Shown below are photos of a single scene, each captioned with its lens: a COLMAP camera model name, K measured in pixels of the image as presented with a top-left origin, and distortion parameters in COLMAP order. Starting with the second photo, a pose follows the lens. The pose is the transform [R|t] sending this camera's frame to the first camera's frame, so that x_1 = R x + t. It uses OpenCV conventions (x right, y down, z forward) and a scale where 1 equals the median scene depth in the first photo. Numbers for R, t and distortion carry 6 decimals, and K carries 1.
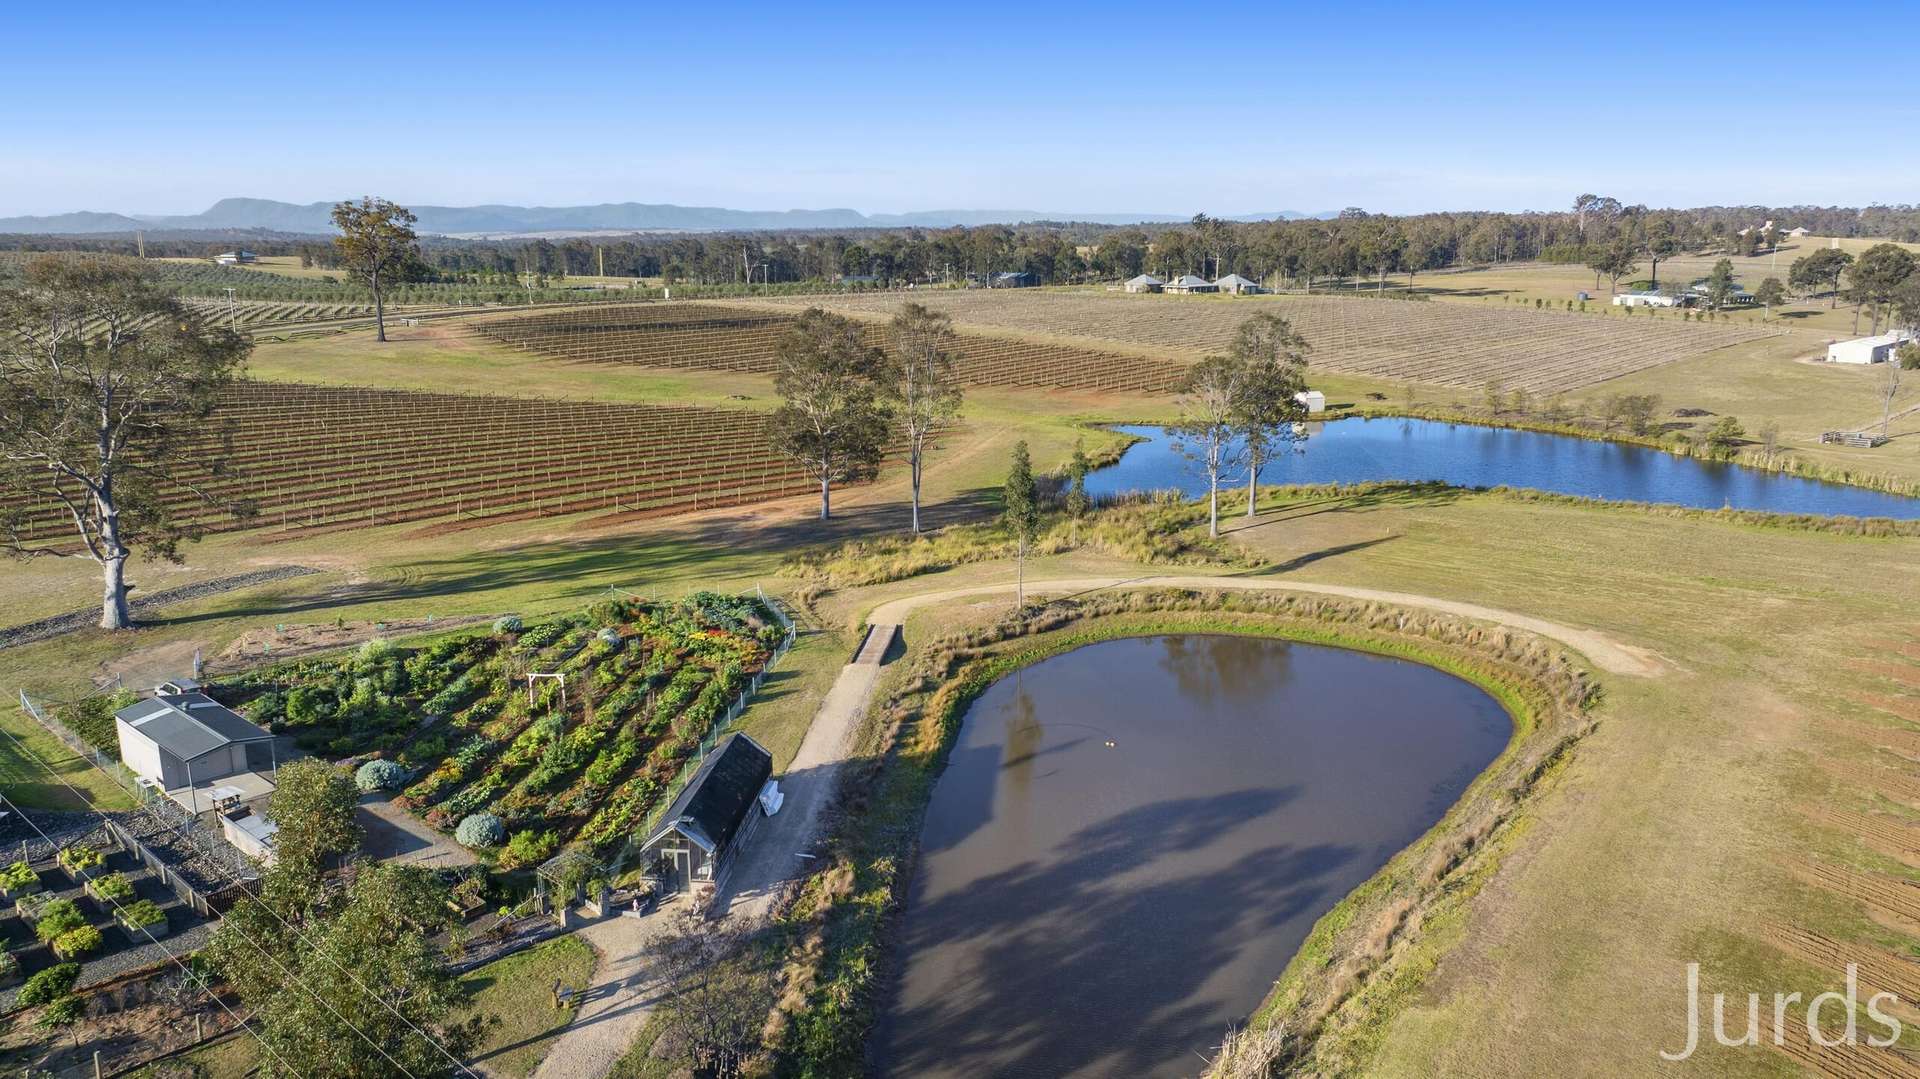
lens RADIAL K [[1357.6, 0, 969.3], [0, 1357.6, 540.8], [0, 0, 1]] dist [-0.026271, 0.023089]
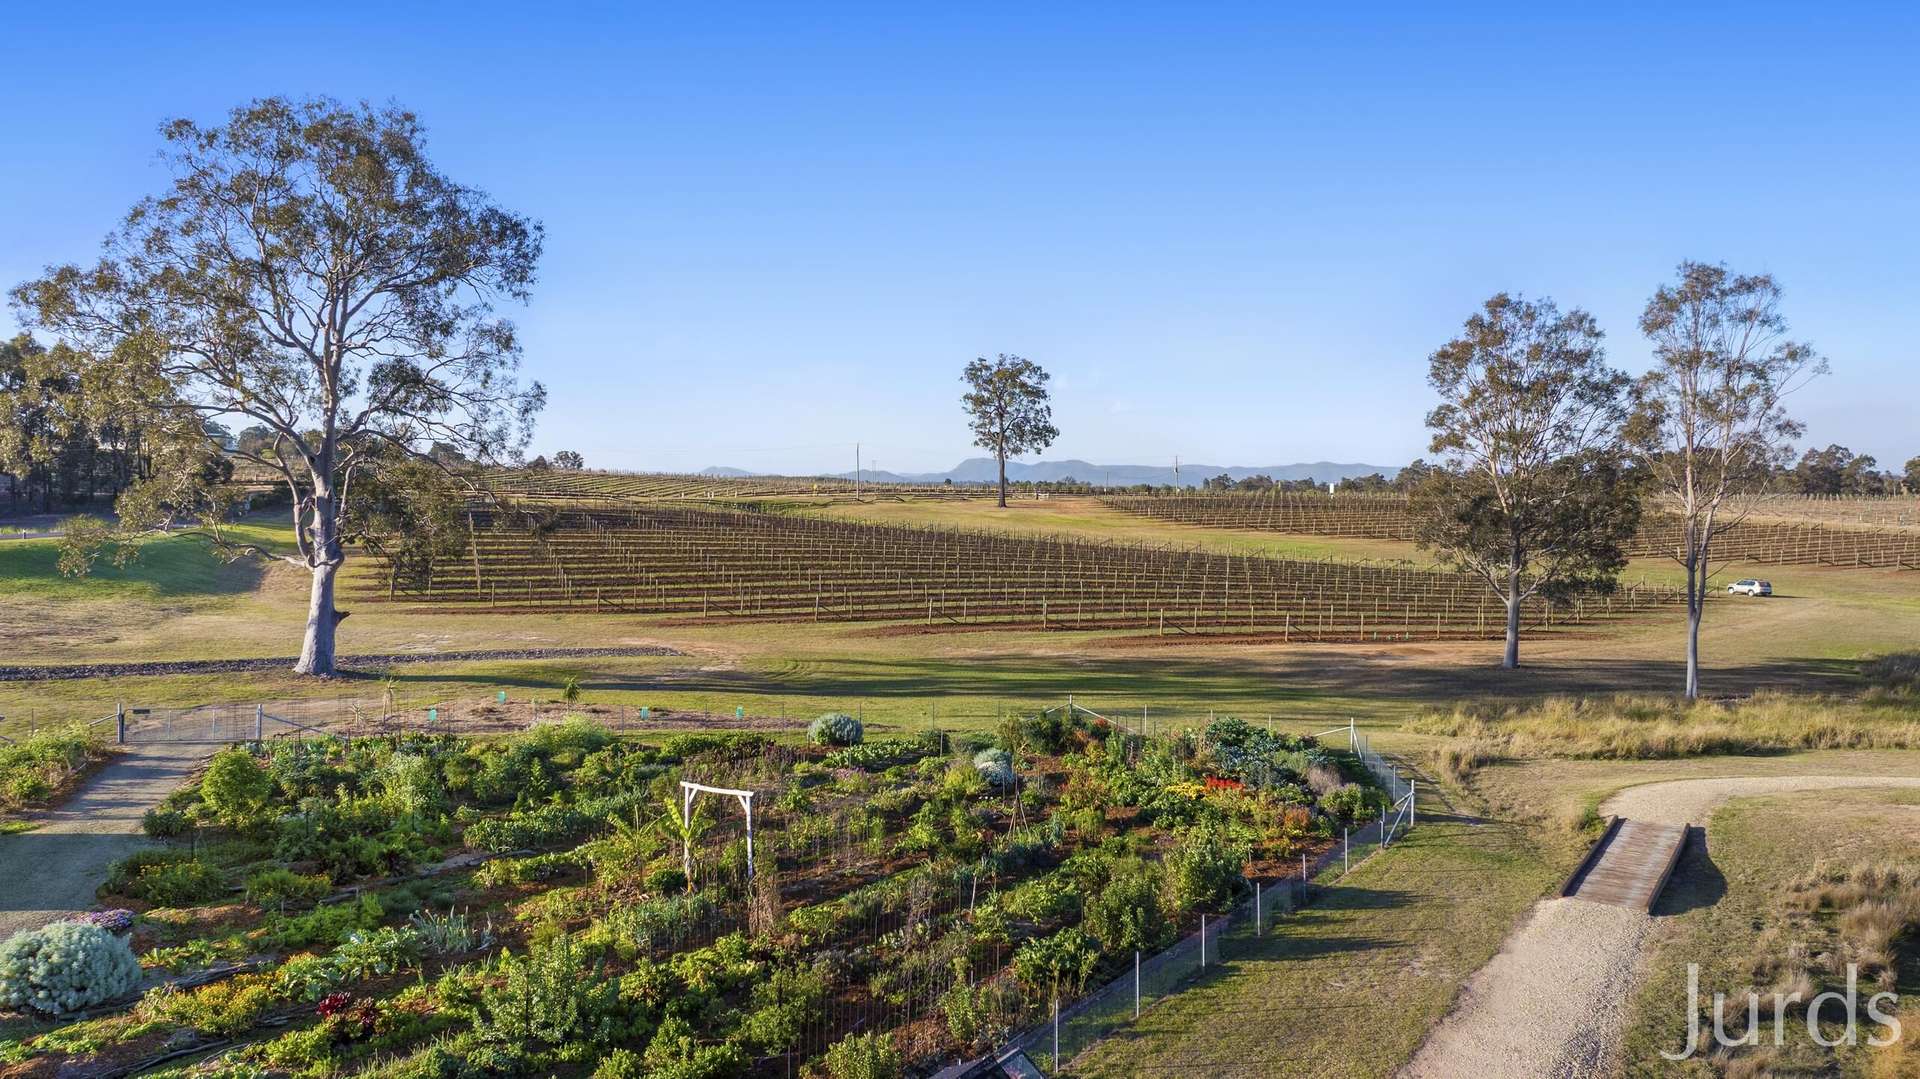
lens RADIAL K [[1357.6, 0, 941.4], [0, 1357.6, 531.1], [0, 0, 1]] dist [-0.026271, 0.023089]
pose [[0.871529, 0.017378, -0.490036, -0.050837], [-0.110959, 0.980438, -0.162572, 0.064574], [0.477625, 0.196060, 0.856408, 0.535670]]
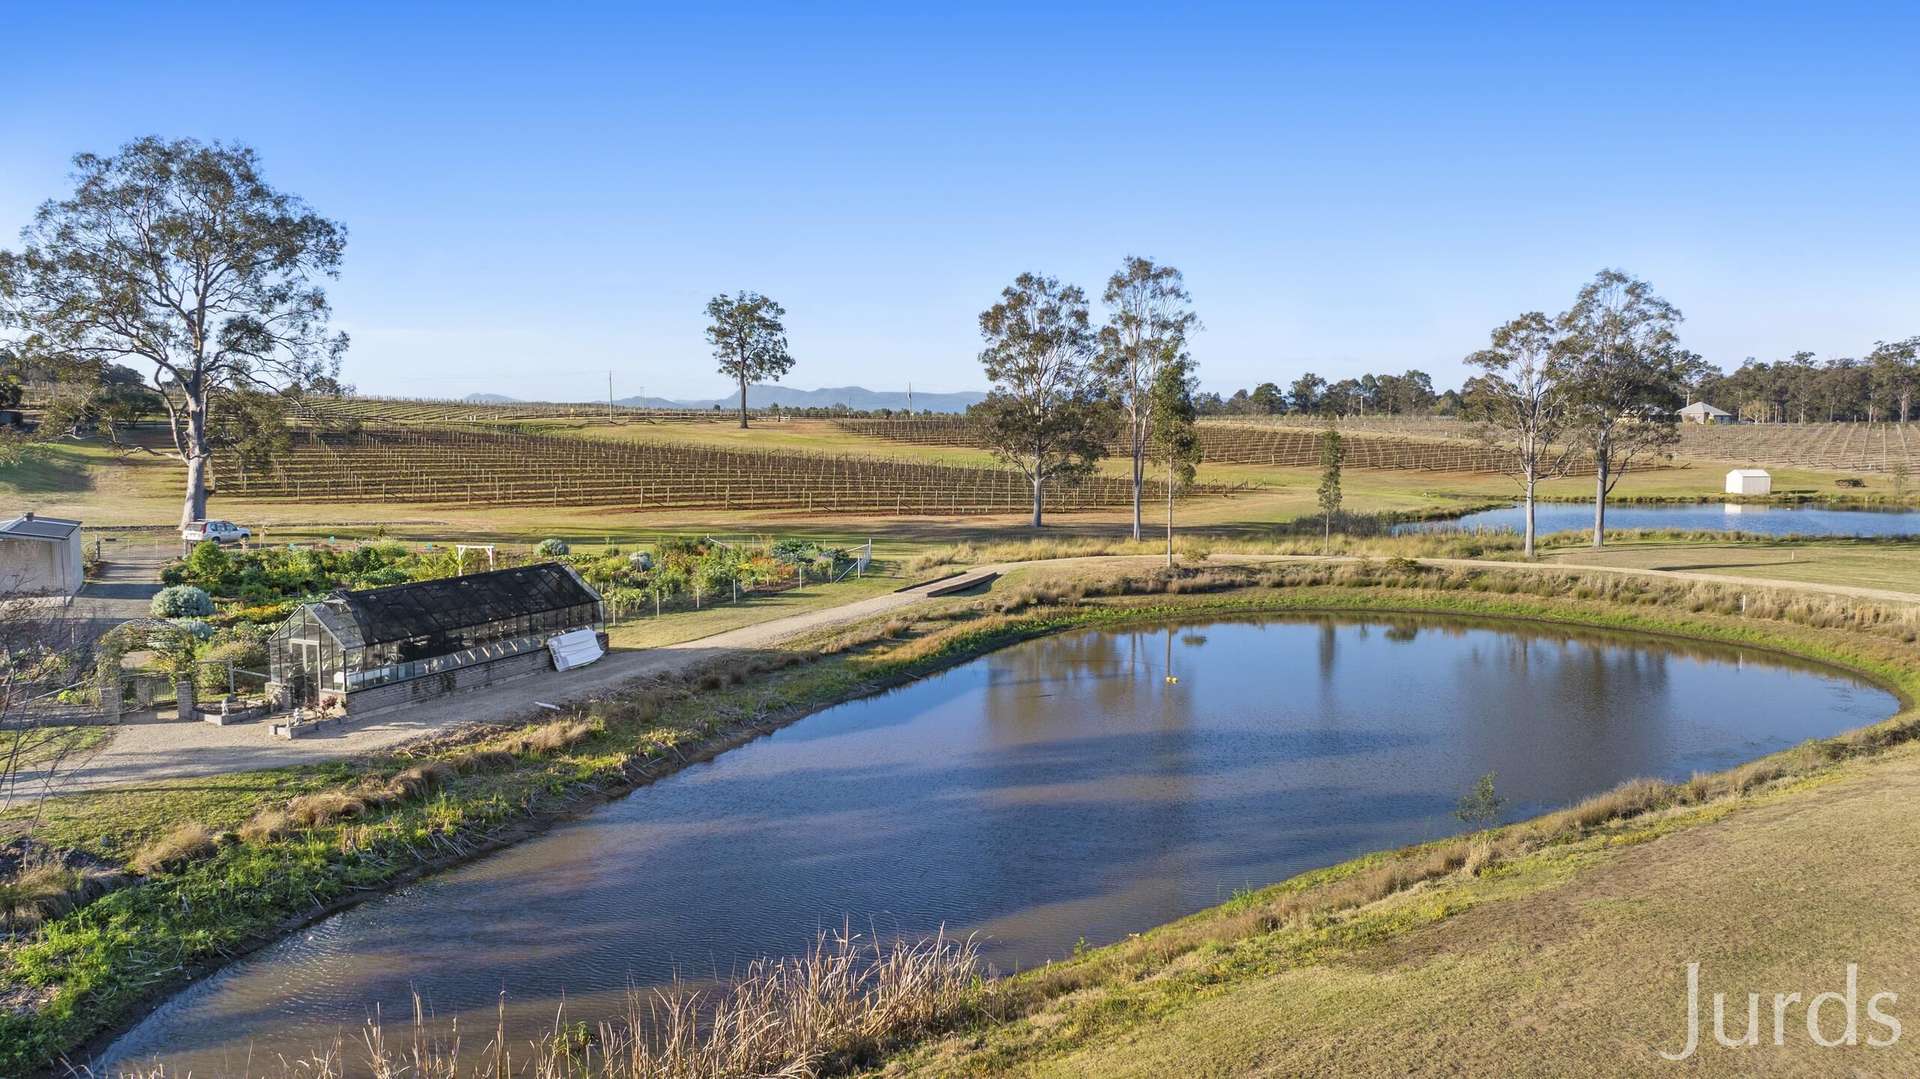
lens RADIAL K [[1357.6, 0, 955.2], [0, 1357.6, 532.6], [0, 0, 1]] dist [-0.026271, 0.023089]
pose [[0.942674, 0.028550, -0.332490, 0.174516], [-0.073850, 0.989478, -0.124416, 0.132997], [0.325440, 0.141838, 0.934864, 0.269118]]
